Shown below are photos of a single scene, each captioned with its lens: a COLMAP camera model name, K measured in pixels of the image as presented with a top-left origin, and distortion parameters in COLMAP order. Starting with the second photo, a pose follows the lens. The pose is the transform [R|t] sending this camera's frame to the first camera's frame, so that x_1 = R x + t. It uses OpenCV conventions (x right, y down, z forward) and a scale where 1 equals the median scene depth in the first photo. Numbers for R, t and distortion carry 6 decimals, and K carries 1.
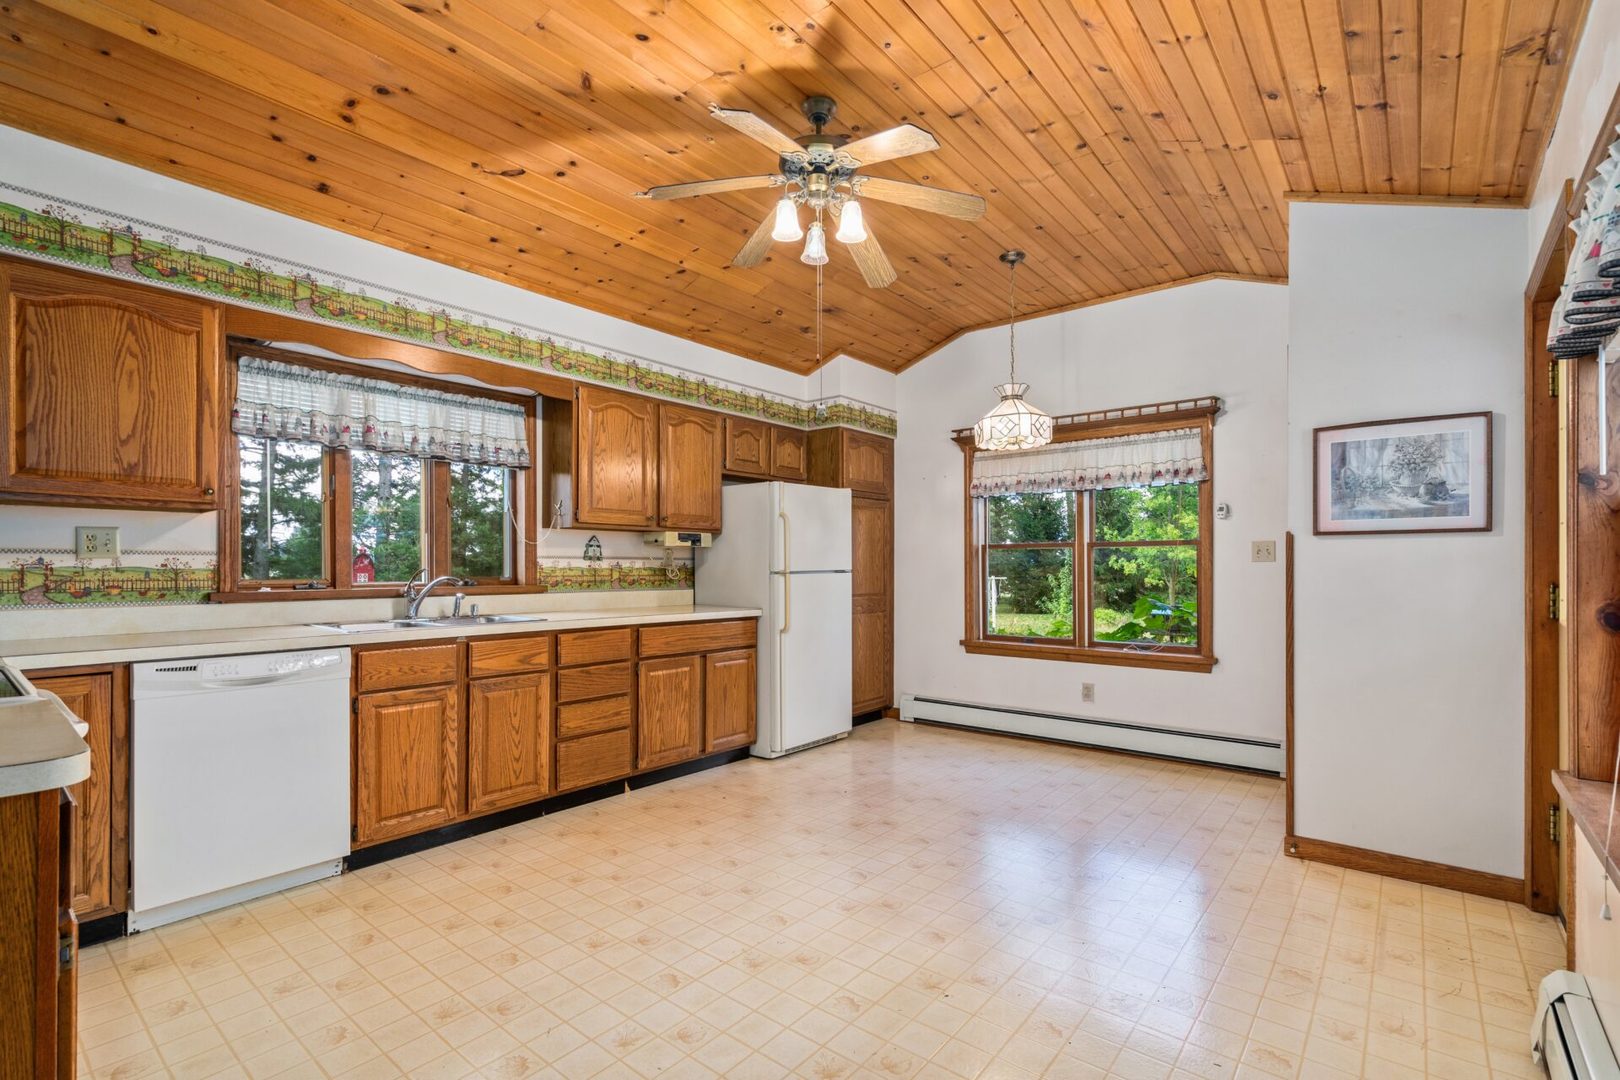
lens RADIAL K [[741.5, 0, 811.3], [0, 741.5, 560.8], [0, 0, 1]] dist [-0.005750, 0.001009]
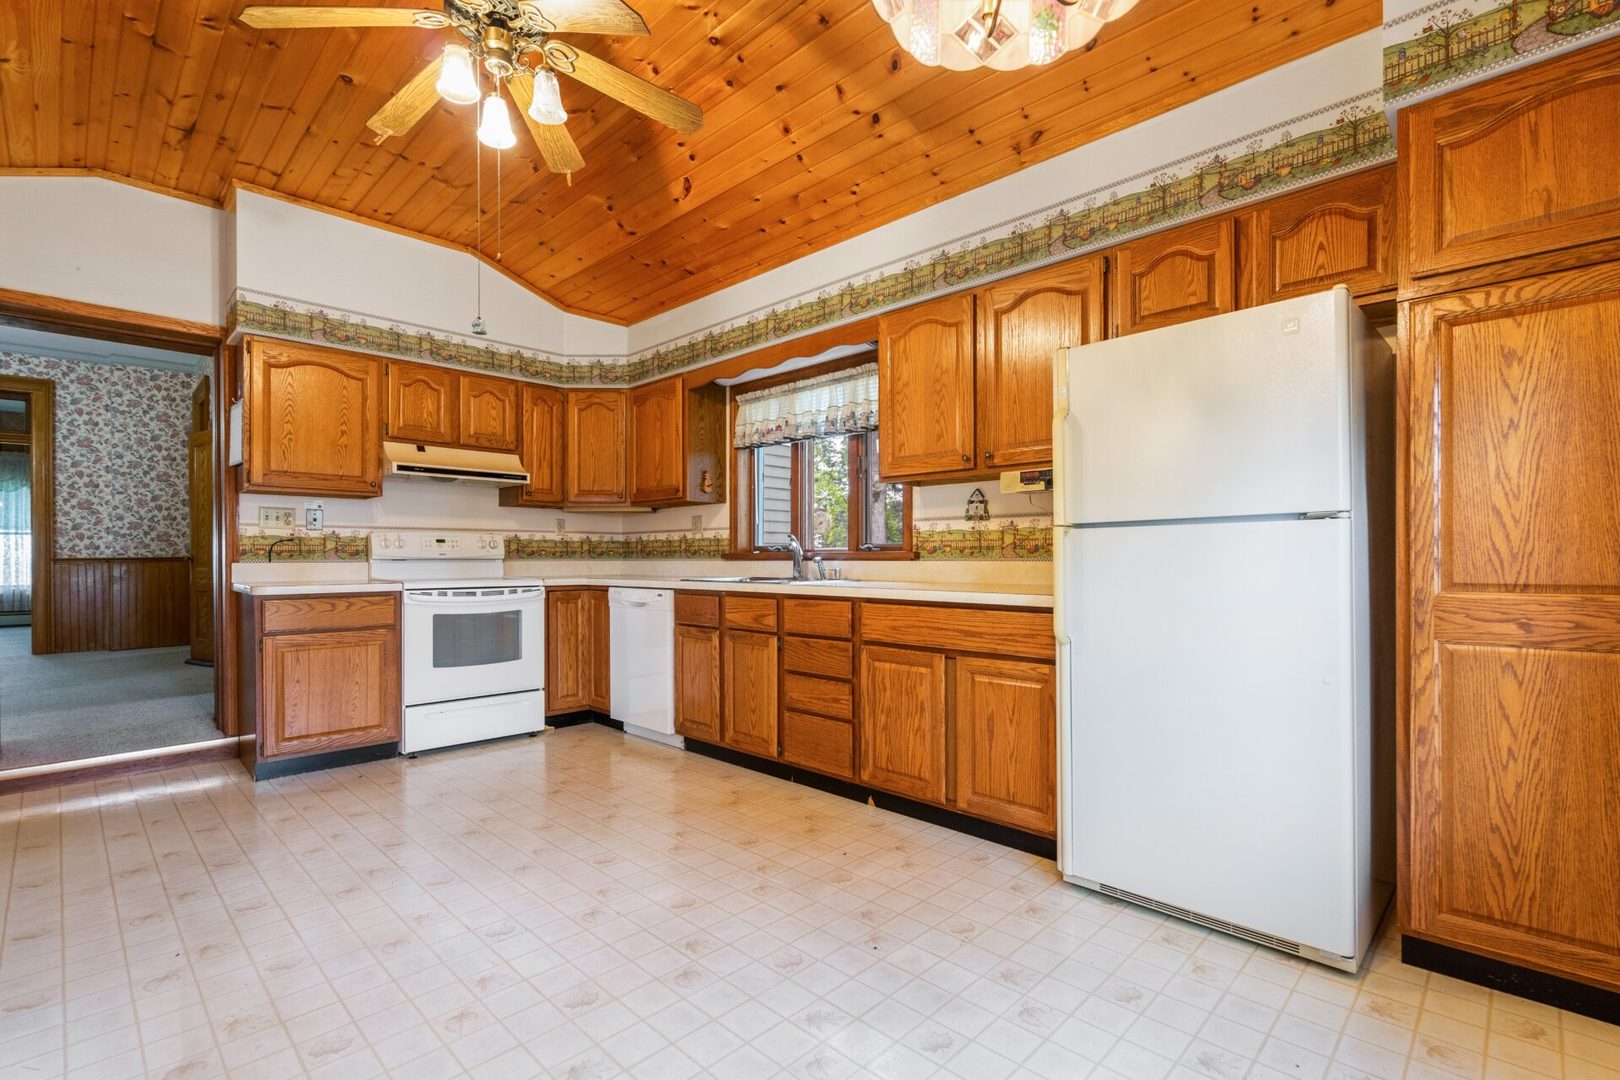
lens RADIAL K [[741.5, 0, 811.3], [0, 741.5, 560.8], [0, 0, 1]] dist [-0.005750, 0.001009]
pose [[-0.088457, 0.004167, -0.996071, 0.656758], [0.010045, 0.999944, 0.003291, 0.049282], [0.996029, -0.009714, -0.088494, 1.179161]]
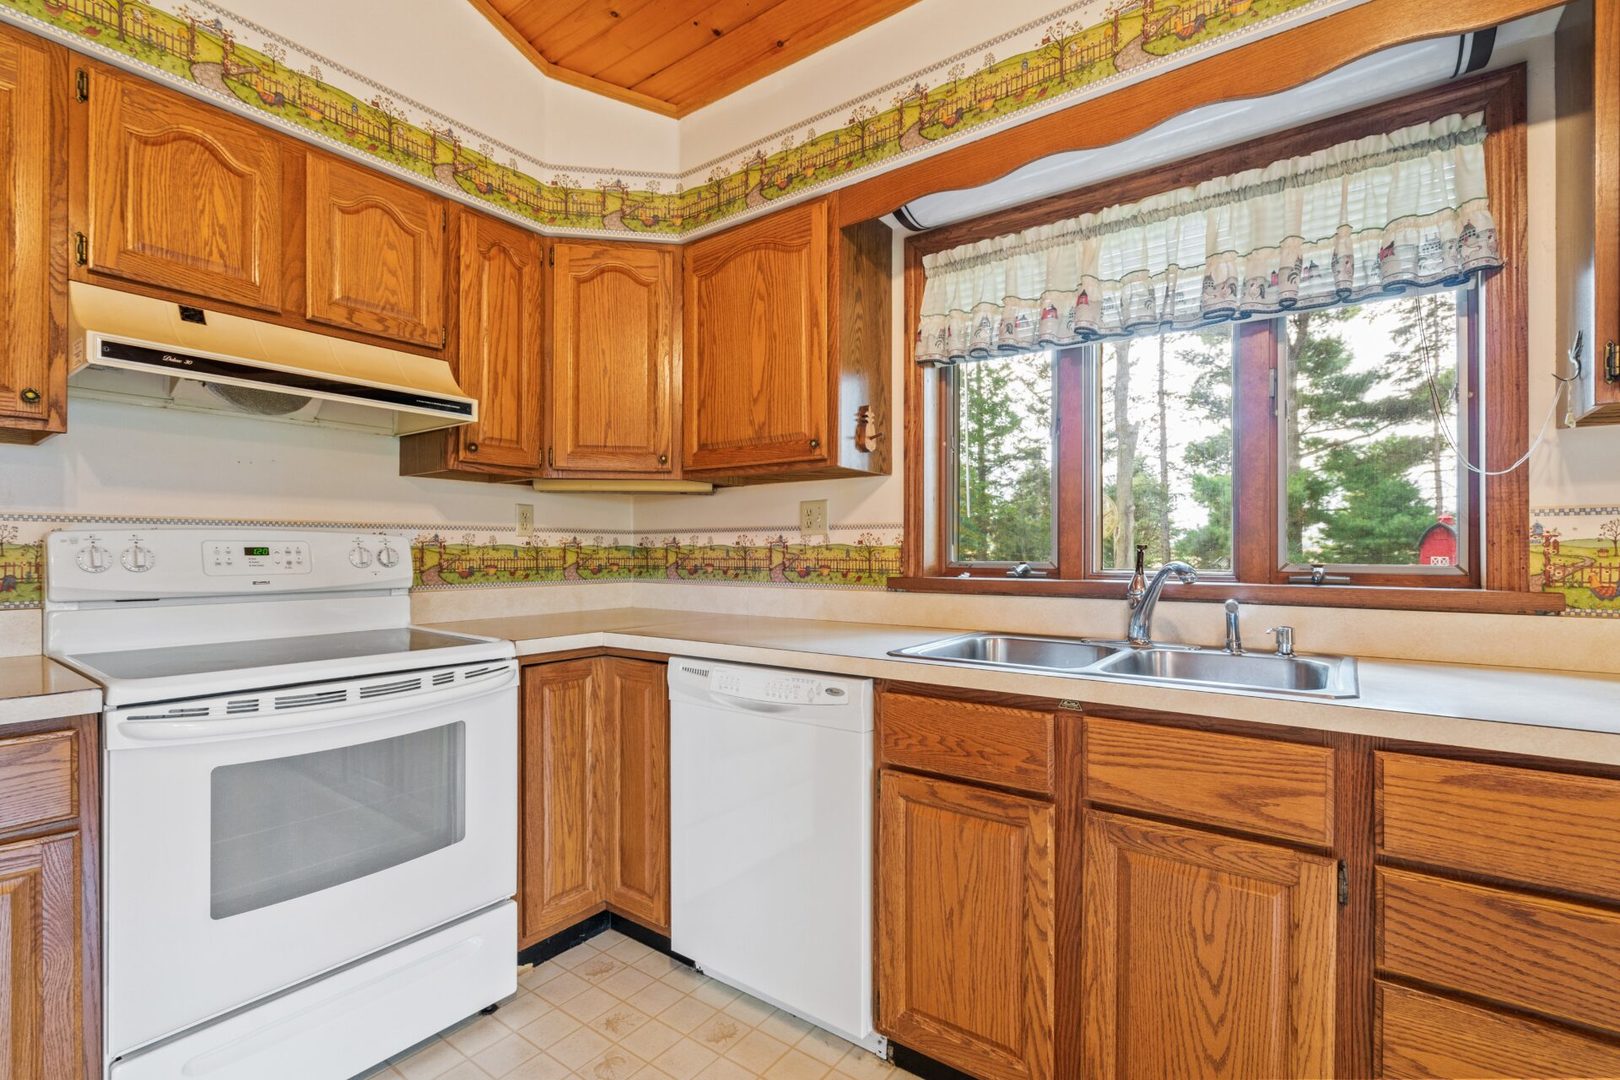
lens RADIAL K [[735.0, 0, 817.7], [0, 735.0, 549.4], [0, 0, 1]] dist [-0.001946, 0.000960]
pose [[0.055789, -0.001607, -0.998441, -0.045323], [0.007906, 0.999968, -0.001168, 0.012882], [0.998411, -0.007828, 0.055800, 0.784540]]
